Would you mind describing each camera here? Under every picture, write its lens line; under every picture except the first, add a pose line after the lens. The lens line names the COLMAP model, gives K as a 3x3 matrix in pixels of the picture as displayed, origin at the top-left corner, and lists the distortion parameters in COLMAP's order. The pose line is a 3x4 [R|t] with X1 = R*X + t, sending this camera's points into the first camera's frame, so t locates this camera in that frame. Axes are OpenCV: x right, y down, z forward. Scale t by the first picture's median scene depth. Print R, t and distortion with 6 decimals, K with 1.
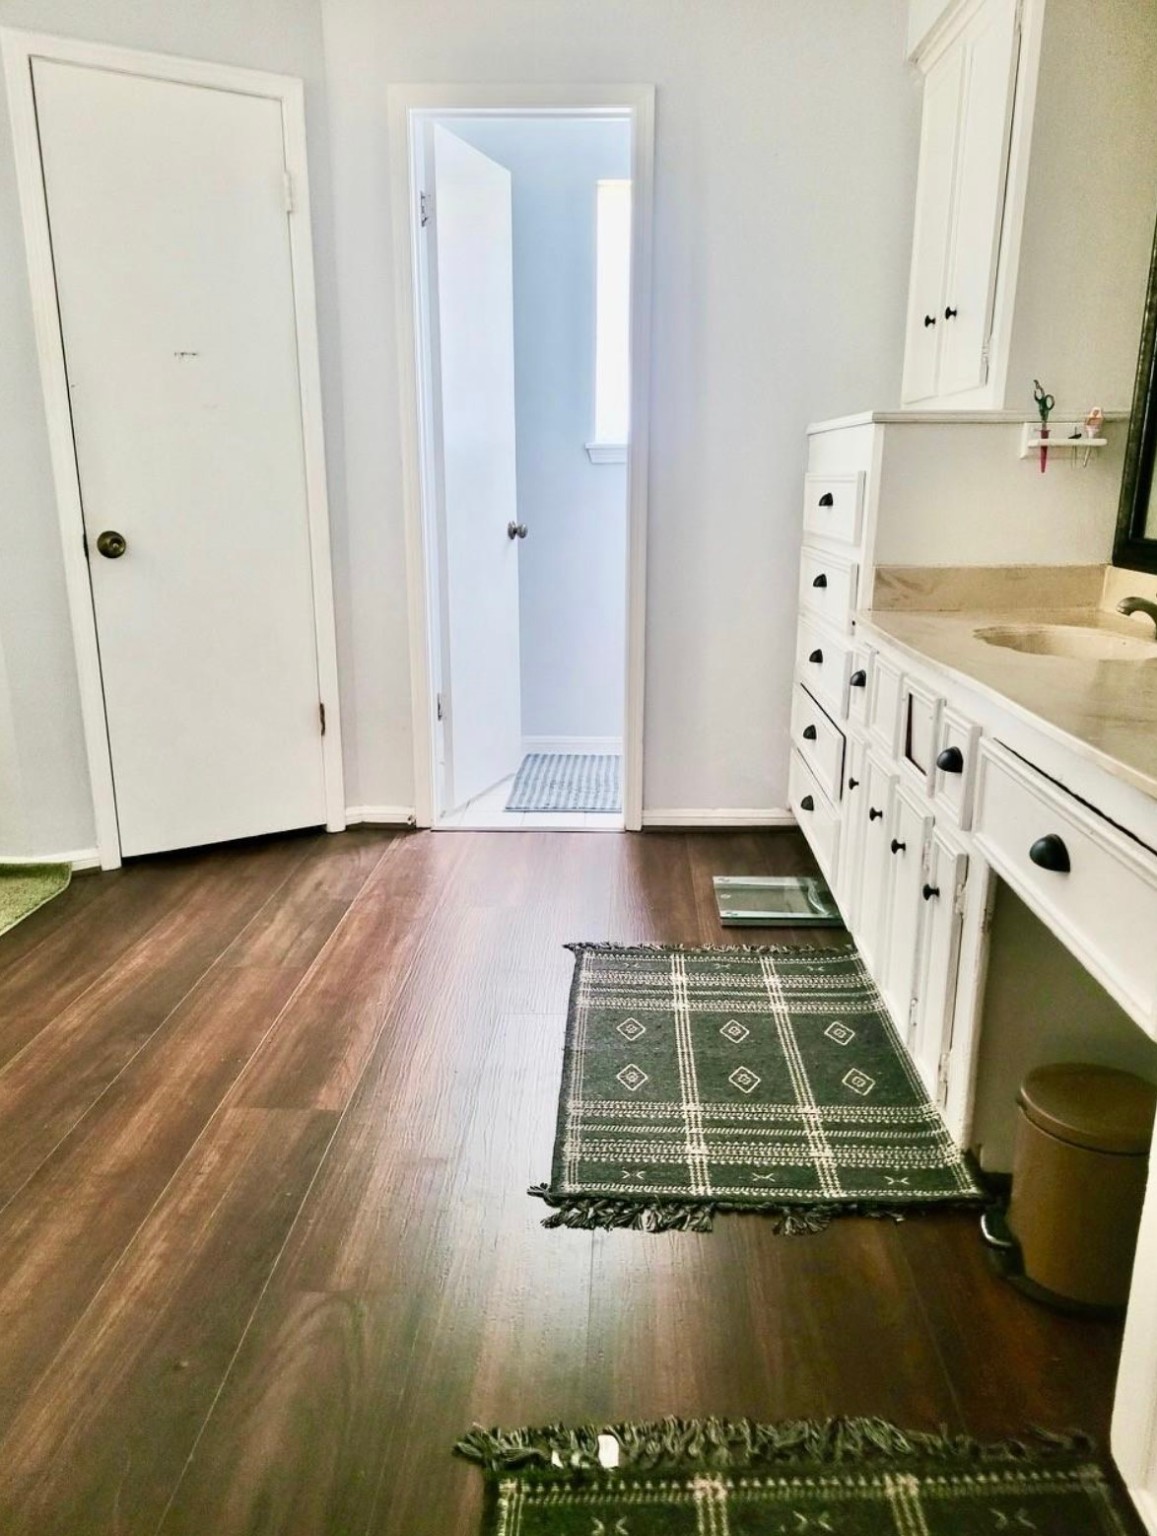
lens RADIAL K [[1174.6, 0, 590.2], [0, 1174.6, 774.5], [0, 0, 1]] dist [0.055163, -0.026249]
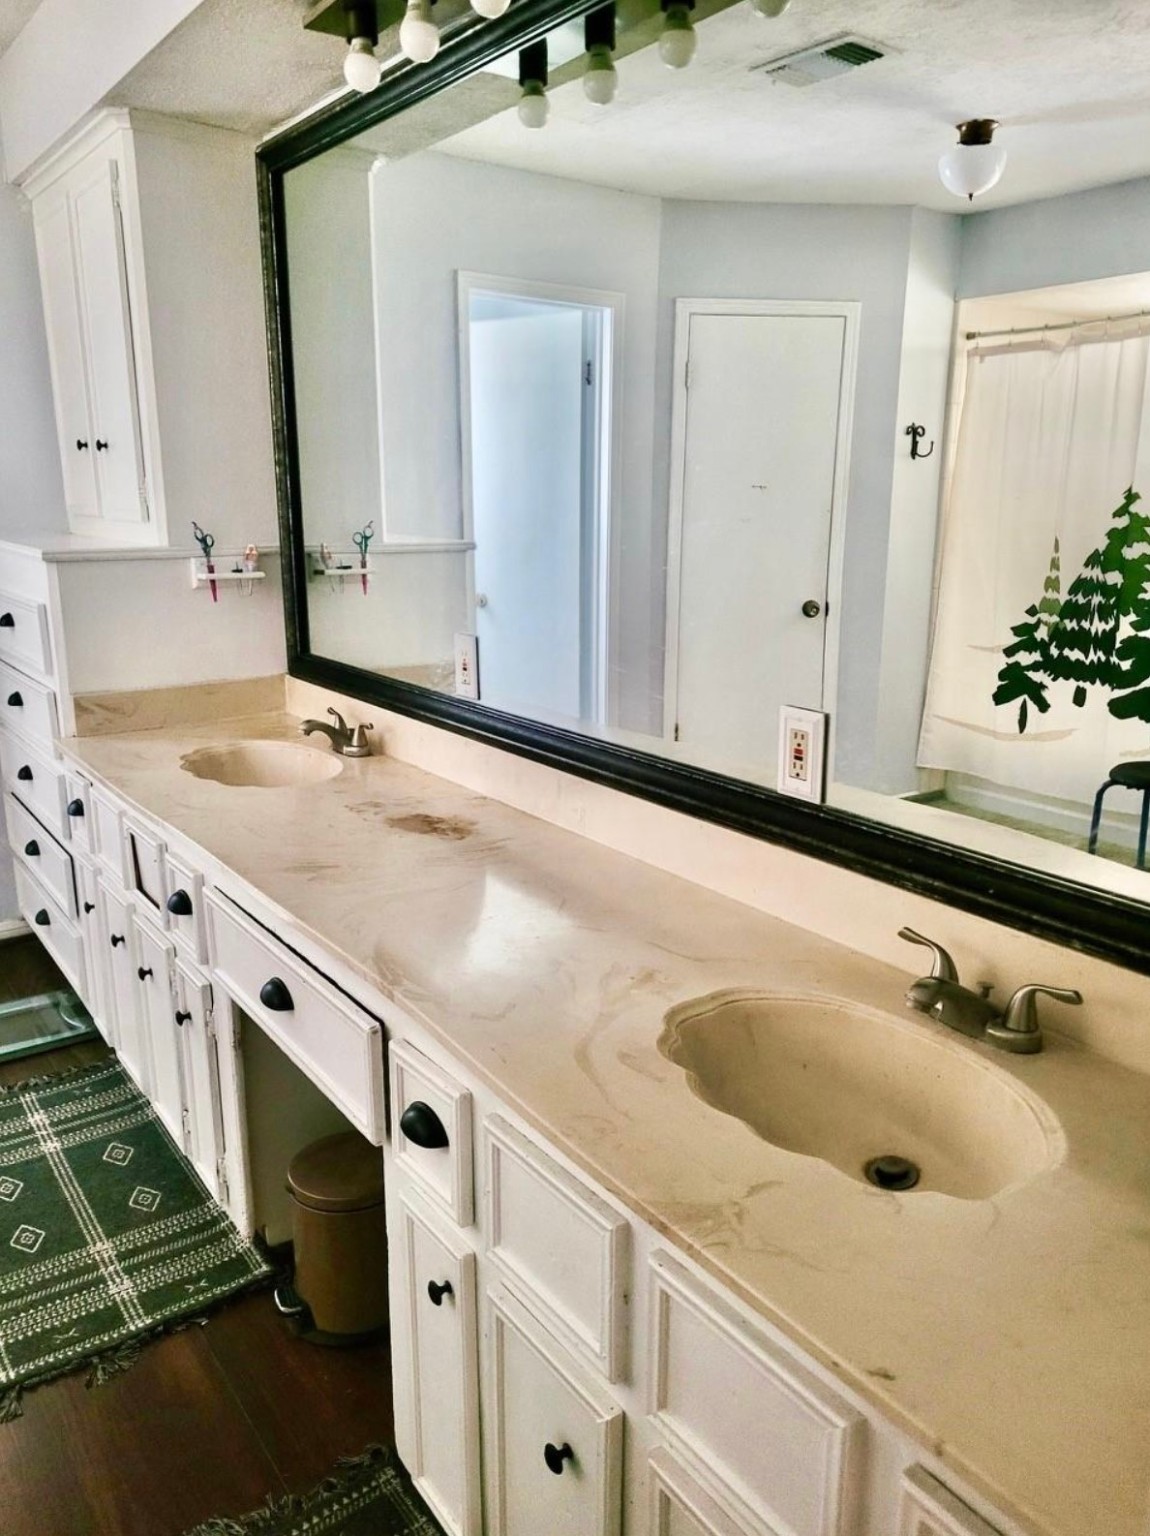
lens RADIAL K [[1202.3, 0, 571.9], [0, 1202.3, 783.1], [0, 0, 1]] dist [0.022479, -0.009236]
pose [[0.807780, -0.160160, 0.567310, -0.014696], [0.157072, 0.986069, 0.054730, -0.102462], [-0.568173, 0.044899, 0.821684, -0.107272]]
